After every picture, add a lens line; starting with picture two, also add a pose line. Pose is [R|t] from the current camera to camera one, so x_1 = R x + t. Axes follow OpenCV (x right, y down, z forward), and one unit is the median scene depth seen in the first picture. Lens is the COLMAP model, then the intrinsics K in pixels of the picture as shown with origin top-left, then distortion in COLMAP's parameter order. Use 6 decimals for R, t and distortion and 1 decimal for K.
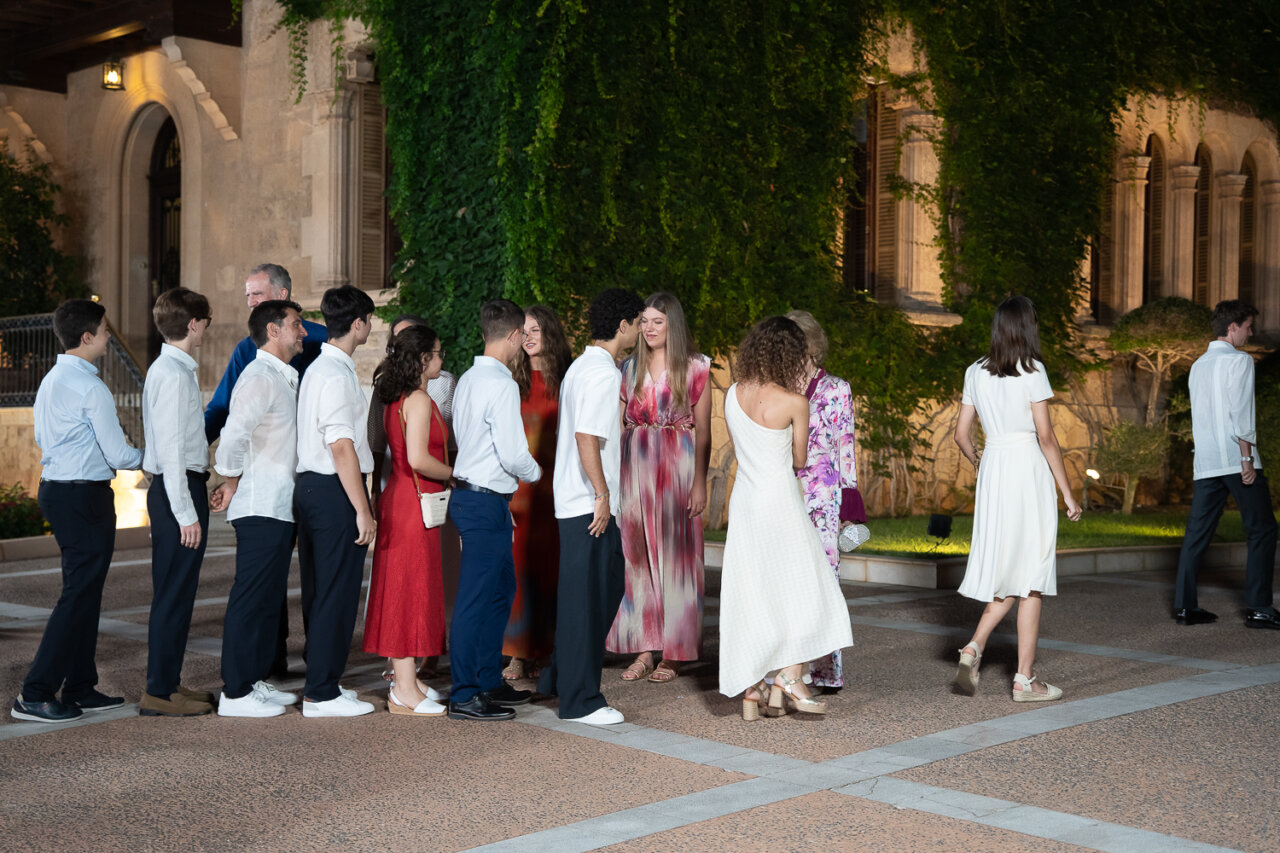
lens RADIAL K [[1884.7, 0, 640.0], [0, 1884.7, 426.5], [0, 0, 1]] dist [0.000208, 1.087472]
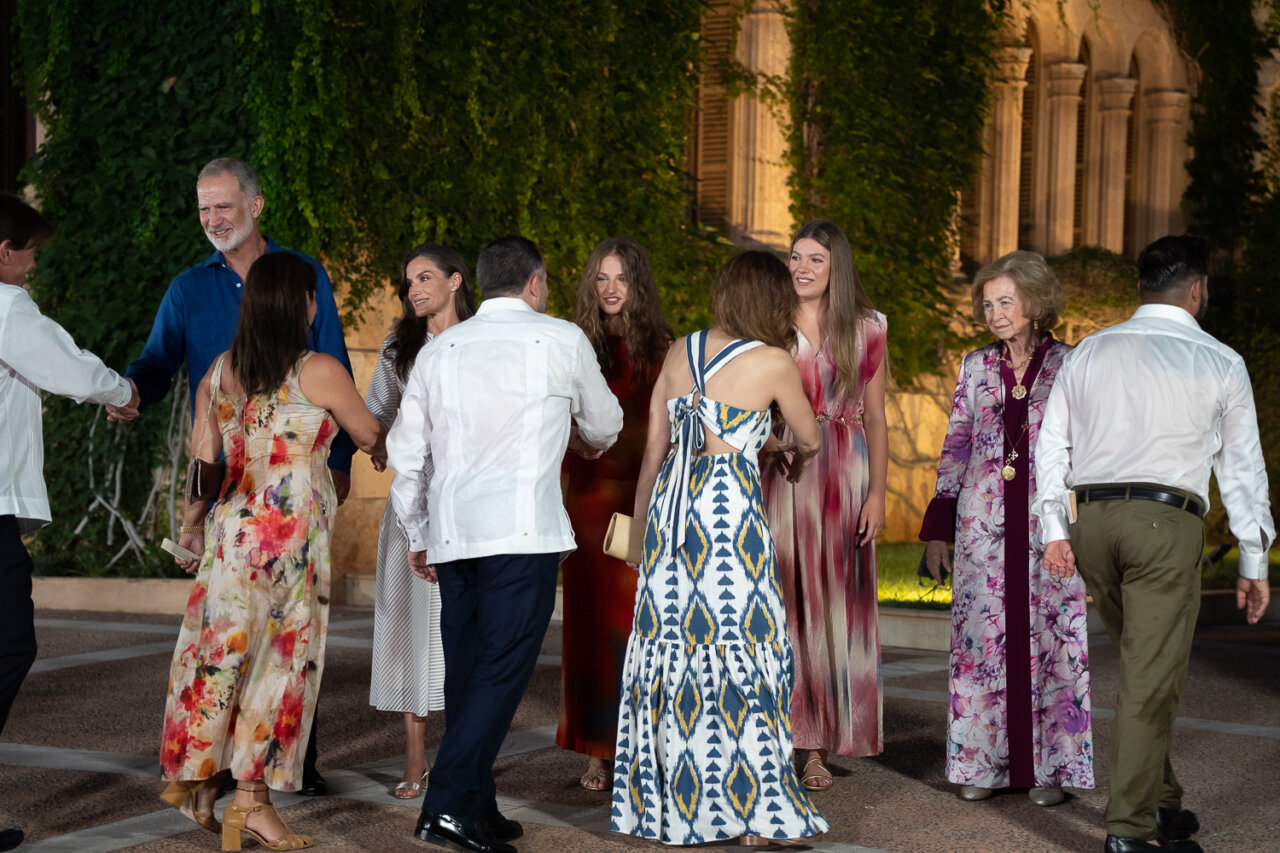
lens RADIAL K [[2767.0, 0, 640.0], [0, 2767.0, 426.5], [0, 0, 1]] dist [0.416766, 2.608500]
pose [[0.972464, 0.012513, 0.232716, -0.134754], [-0.012670, 0.999919, -0.000819, 0.002811], [-0.232708, -0.002152, 0.972544, 0.008056]]
